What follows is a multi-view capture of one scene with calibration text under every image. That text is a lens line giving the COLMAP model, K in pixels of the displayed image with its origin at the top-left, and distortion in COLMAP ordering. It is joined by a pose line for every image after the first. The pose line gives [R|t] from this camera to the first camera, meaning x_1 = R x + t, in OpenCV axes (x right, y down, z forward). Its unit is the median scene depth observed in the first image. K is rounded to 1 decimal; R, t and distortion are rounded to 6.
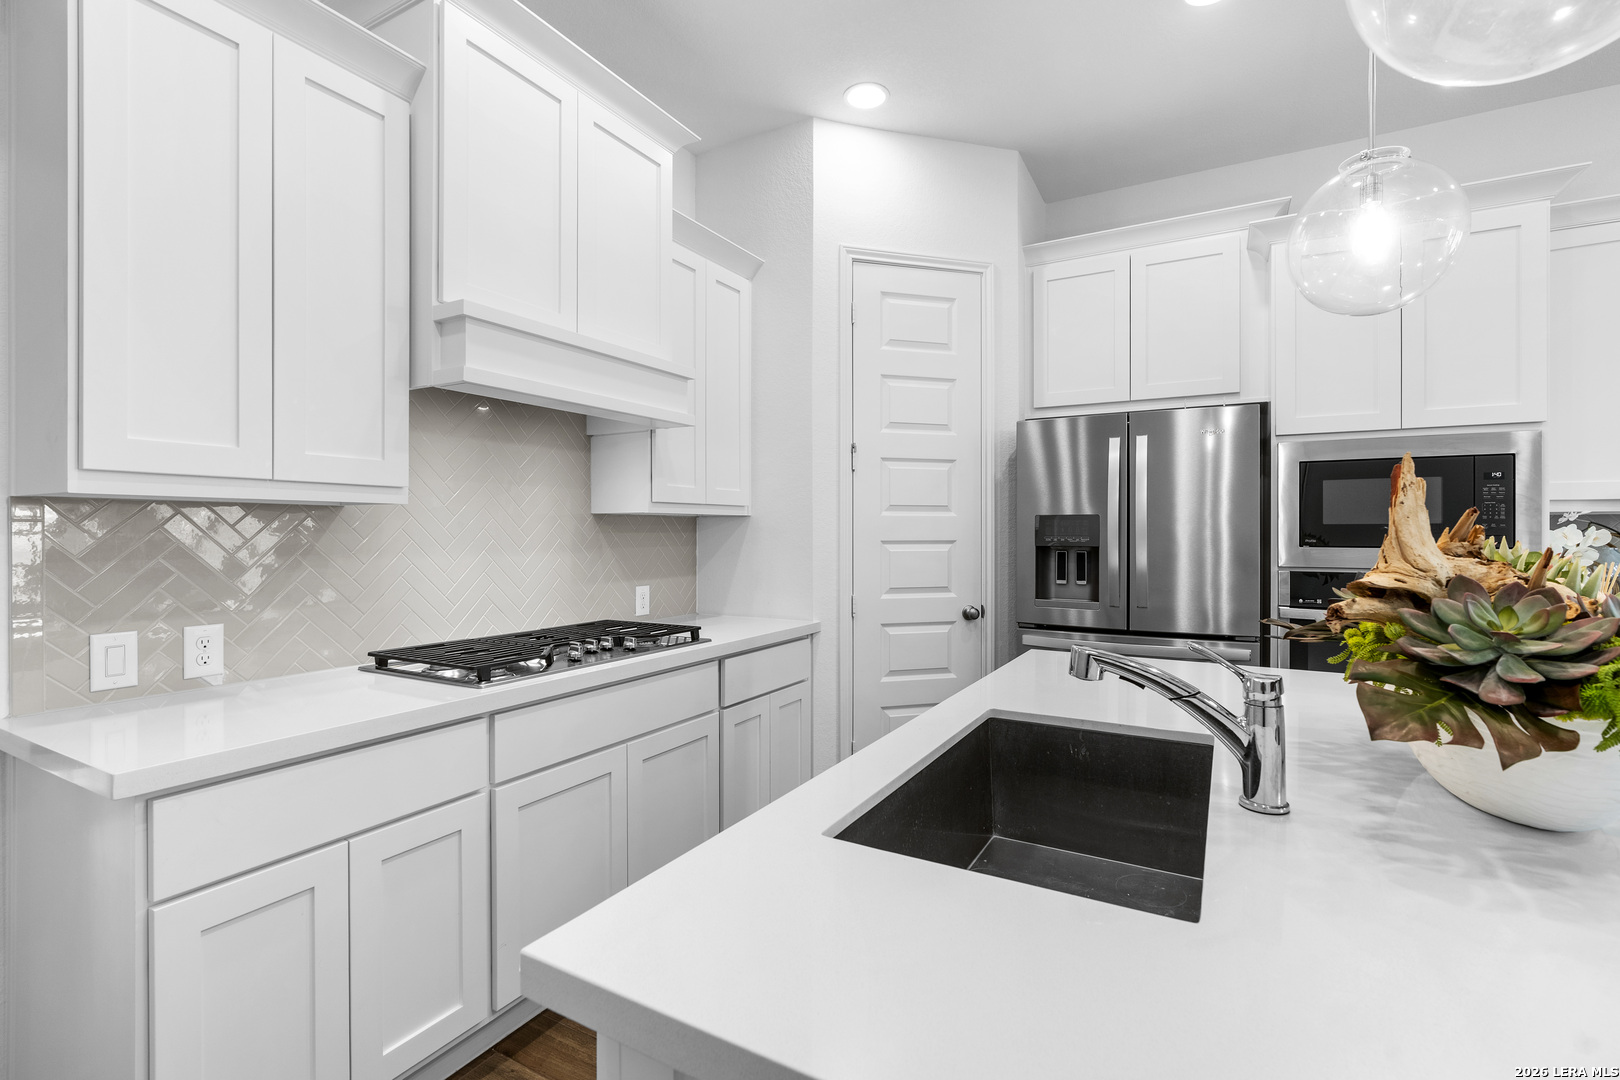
lens RADIAL K [[732.6, 0, 812.6], [0, 732.6, 533.8], [0, 0, 1]] dist [-0.011643, 0.003533]
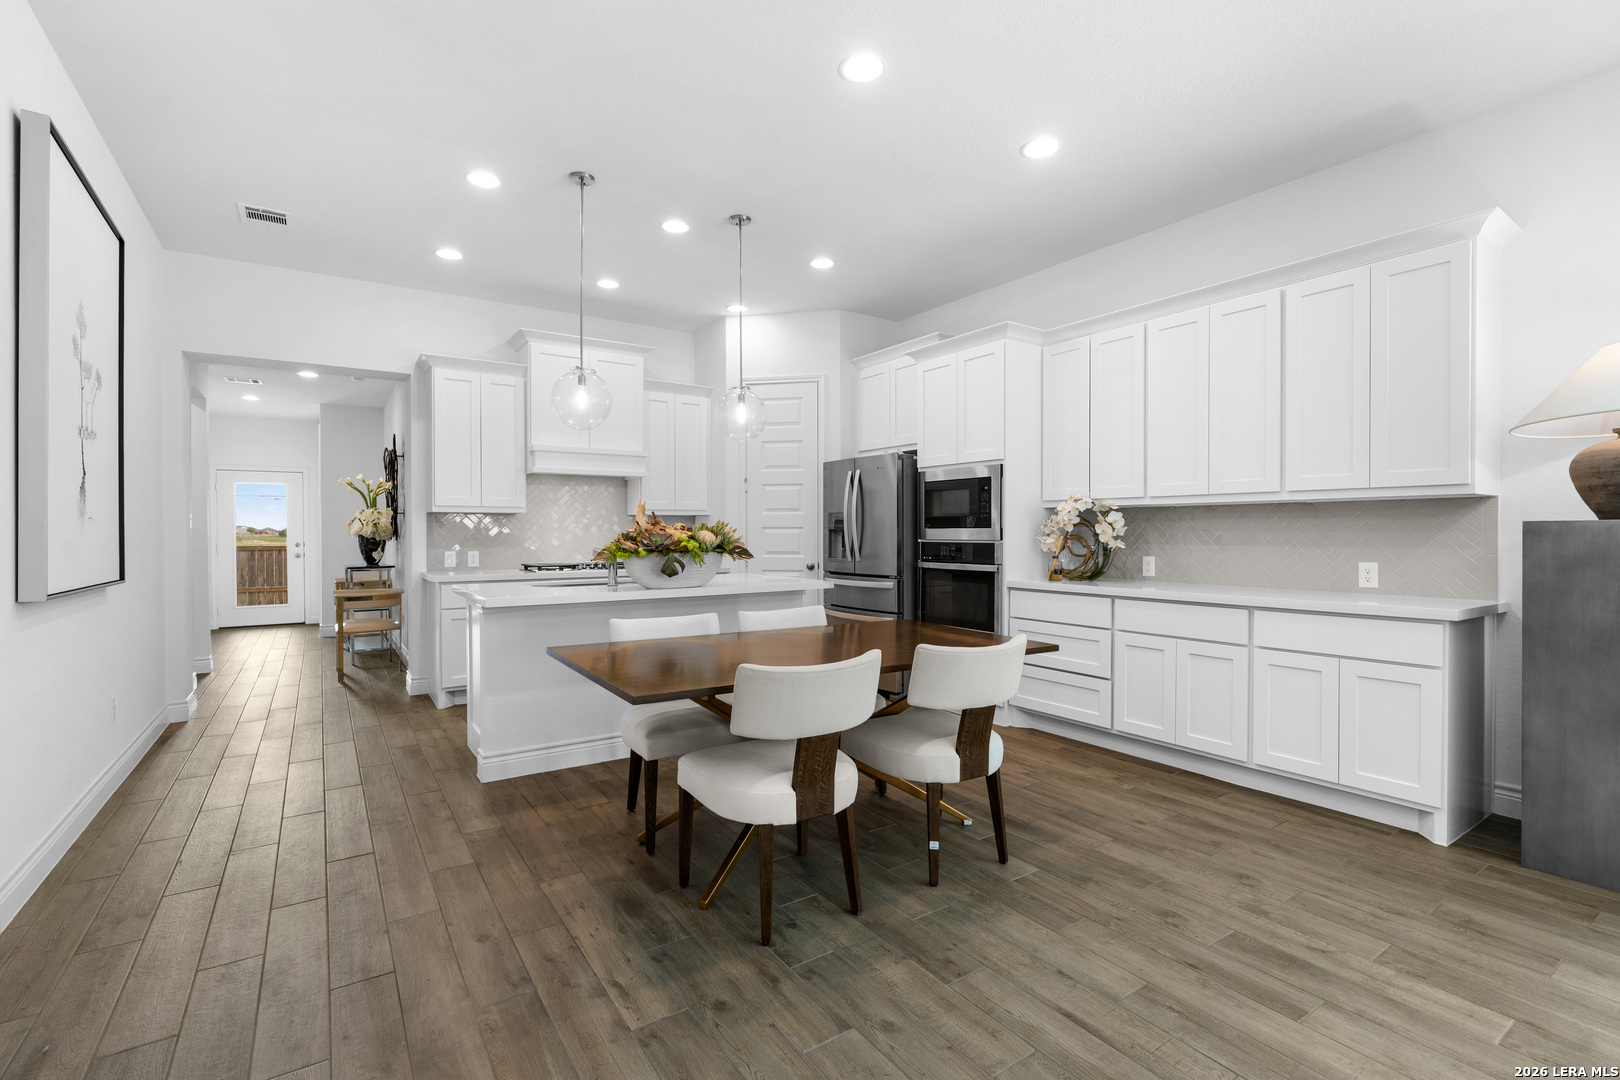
lens RADIAL K [[738.0, 0, 811.4], [0, 738.0, 532.9], [0, 0, 1]] dist [-0.005072, -0.000237]
pose [[0.891604, -0.000556, -0.452816, 1.242407], [0.000390, 1.000000, -0.000459, 0.029563], [0.452816, 0.000233, 0.891604, -0.776299]]
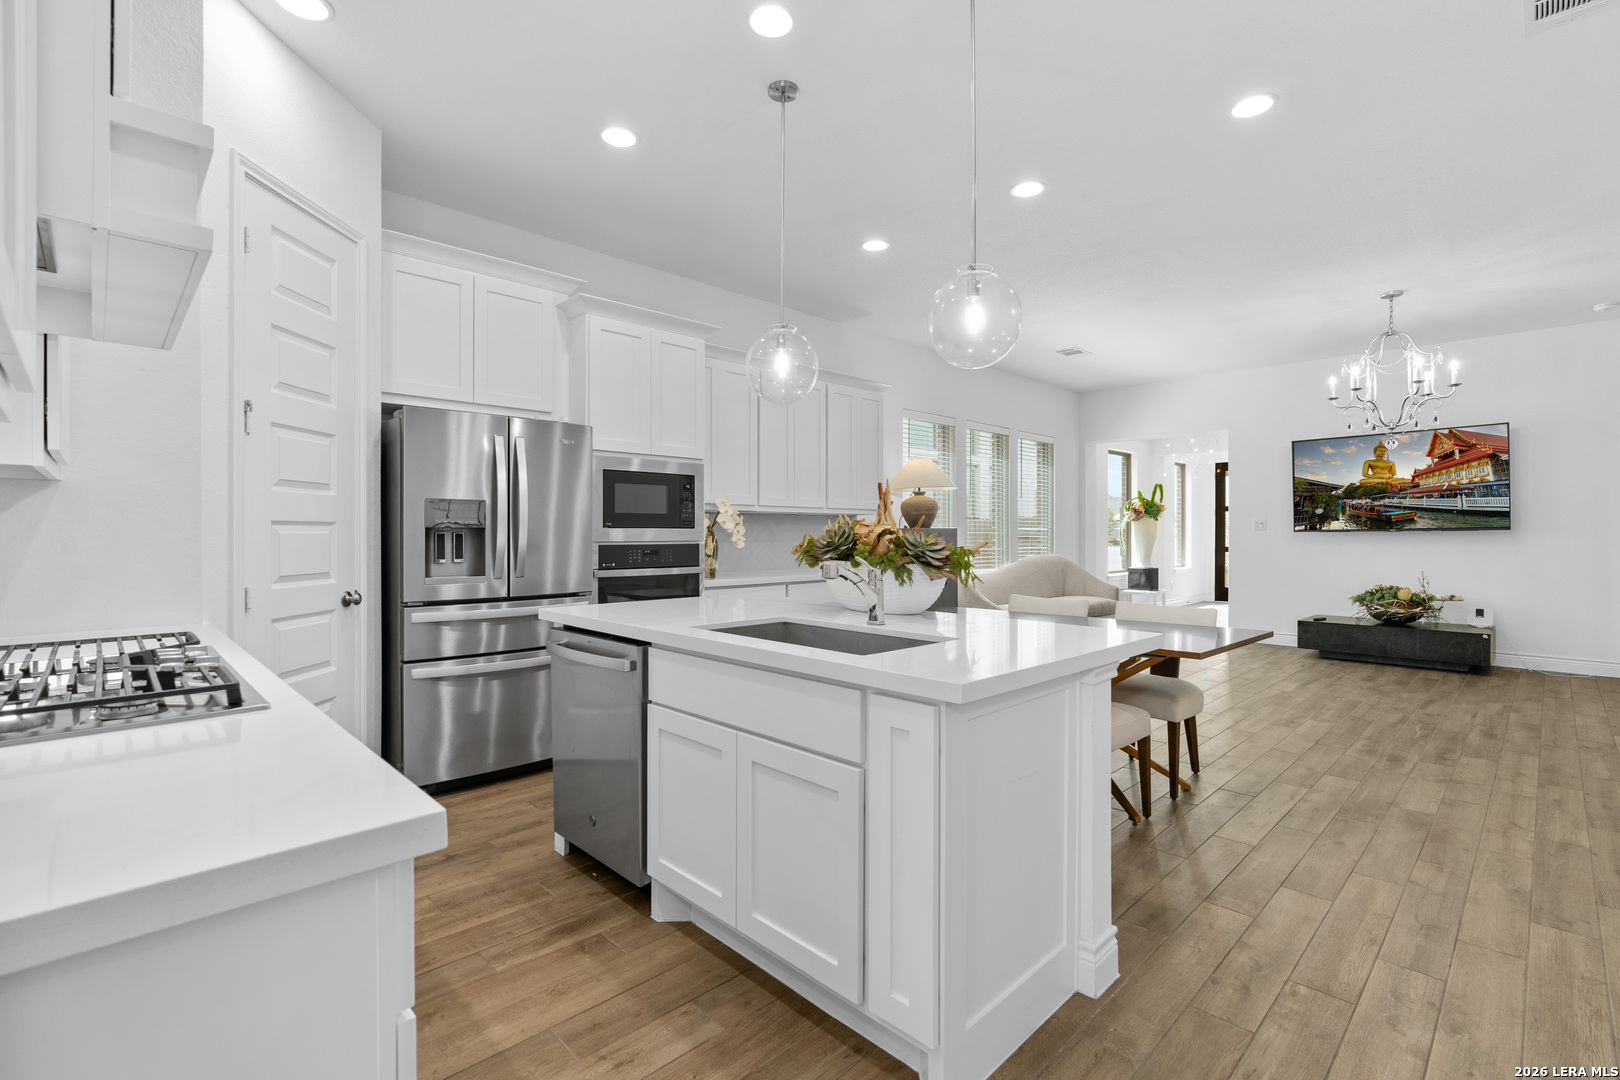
lens RADIAL K [[732.6, 0, 812.6], [0, 732.6, 533.8], [0, 0, 1]] dist [-0.011643, 0.003533]
pose [[0.278824, -0.001852, 0.960340, -0.609108], [0.001865, 0.999997, 0.001387, 0.028071], [-0.960340, 0.001404, 0.278827, 0.190110]]
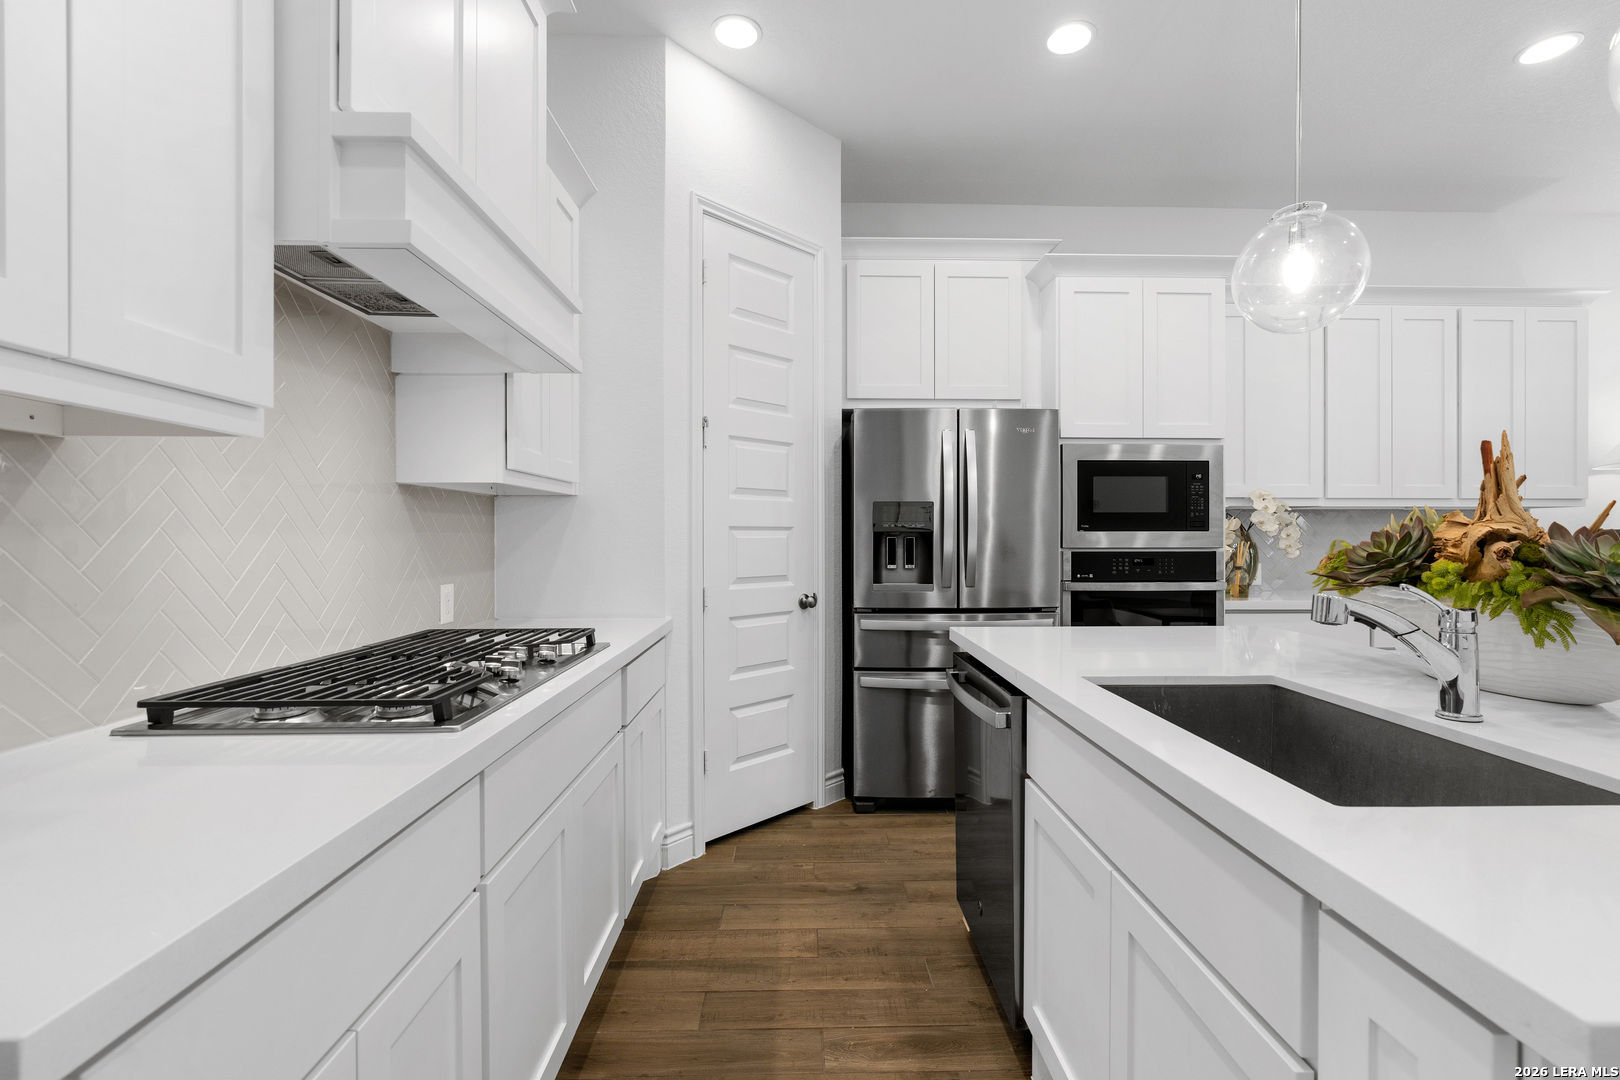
lens RADIAL K [[731.0, 0, 813.6], [0, 731.0, 539.4], [0, 0, 1]] dist [-0.006119, 0.000830]
pose [[0.860122, -0.003078, 0.510079, -0.318670], [0.002244, 0.999995, 0.002251, 0.027489], [-0.510084, -0.000792, 0.860124, 0.182498]]
